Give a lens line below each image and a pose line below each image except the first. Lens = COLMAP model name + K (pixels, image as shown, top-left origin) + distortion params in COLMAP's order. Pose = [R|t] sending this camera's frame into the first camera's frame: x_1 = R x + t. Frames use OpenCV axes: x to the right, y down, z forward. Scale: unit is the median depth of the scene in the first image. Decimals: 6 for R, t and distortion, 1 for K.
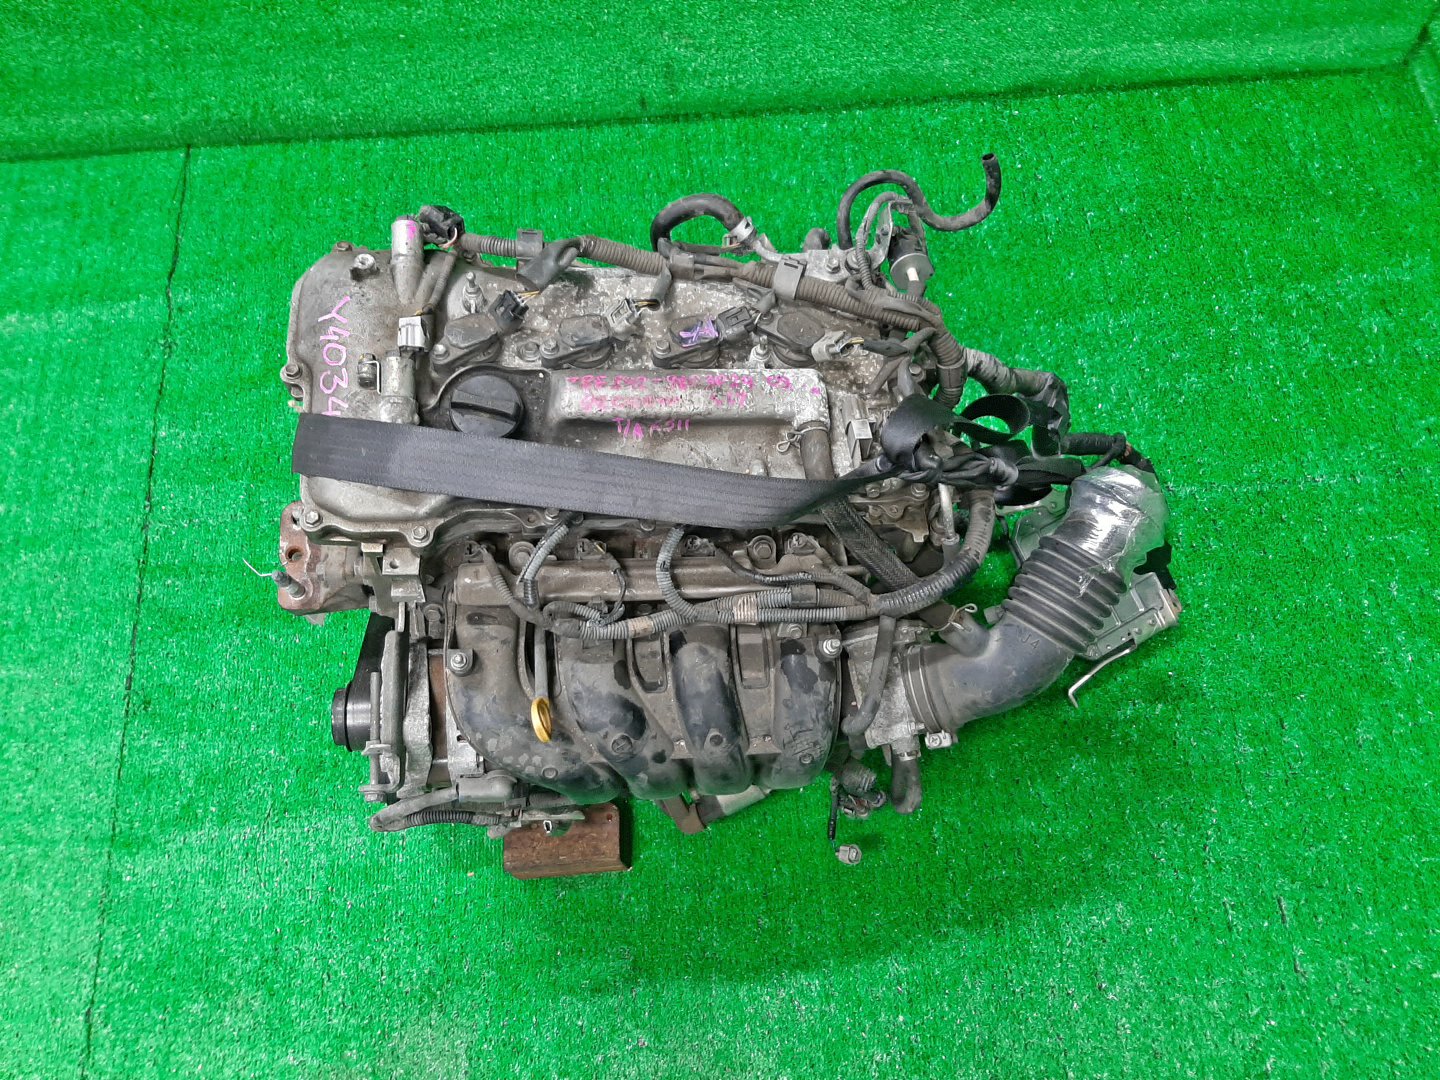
lens RADIAL K [[1077.9, 0, 724.9], [0, 1077.9, 553.2], [0, 0, 1]] dist [0.035574, -0.052530]
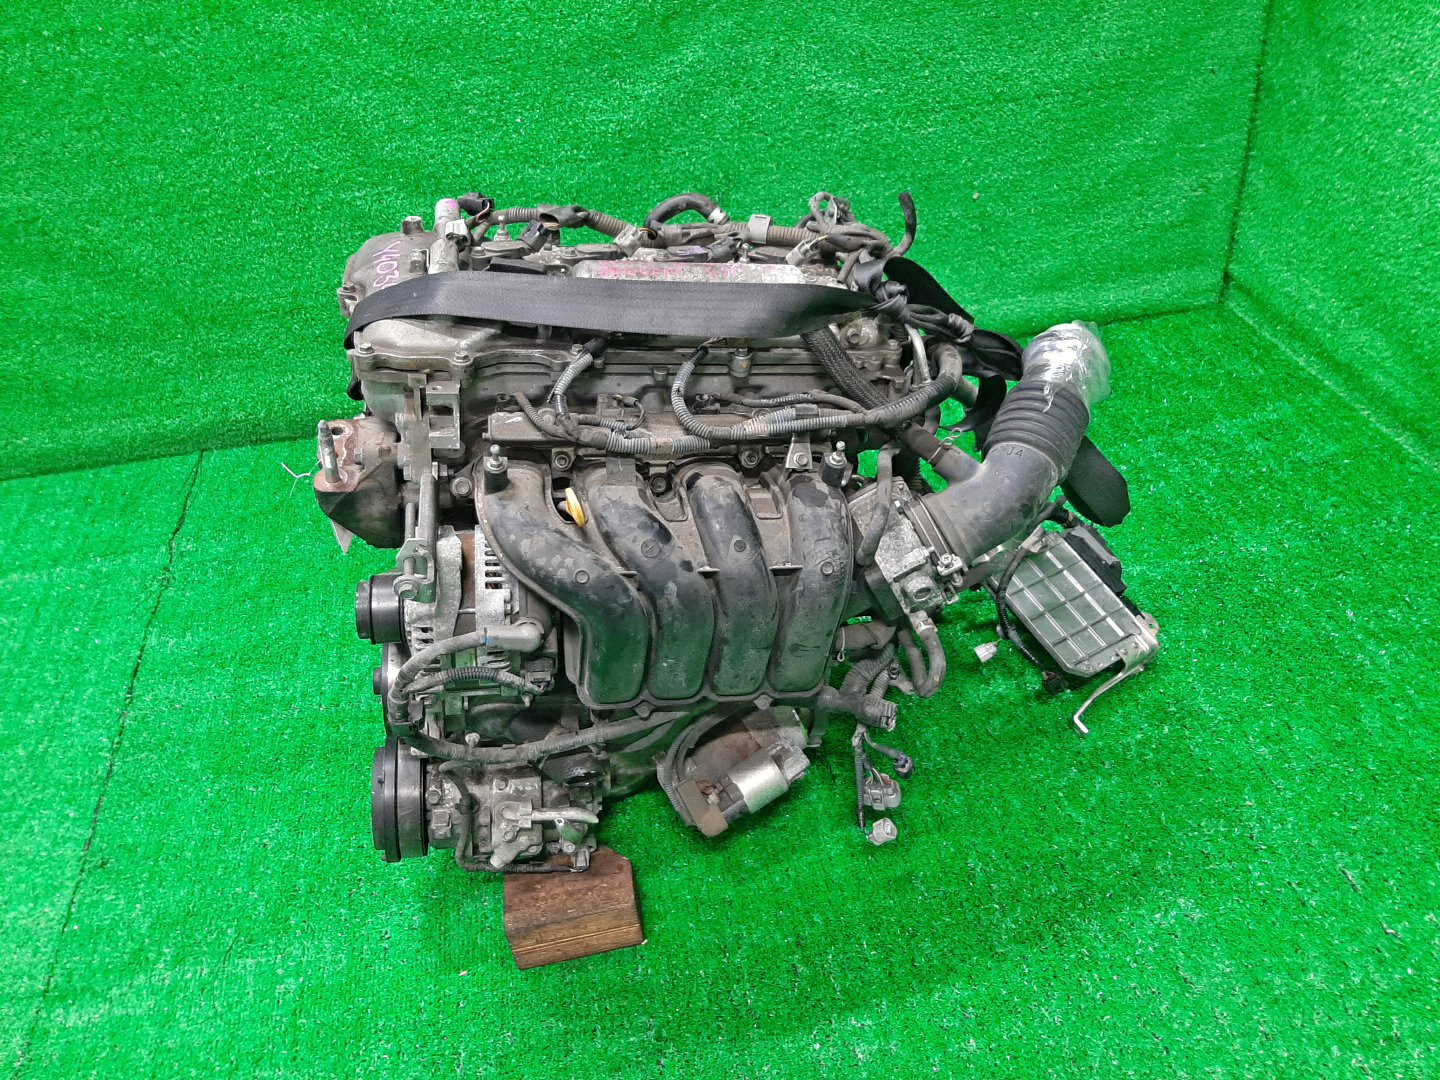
lens RADIAL K [[1077.9, 0, 724.2], [0, 1077.9, 544.9], [0, 0, 1]] dist [0.035574, -0.052530]
pose [[0.995168, -0.069817, 0.069037, -0.059064], [0.093838, 0.883216, -0.459482, 0.403500], [-0.028895, 0.463740, 0.885500, 0.050394]]
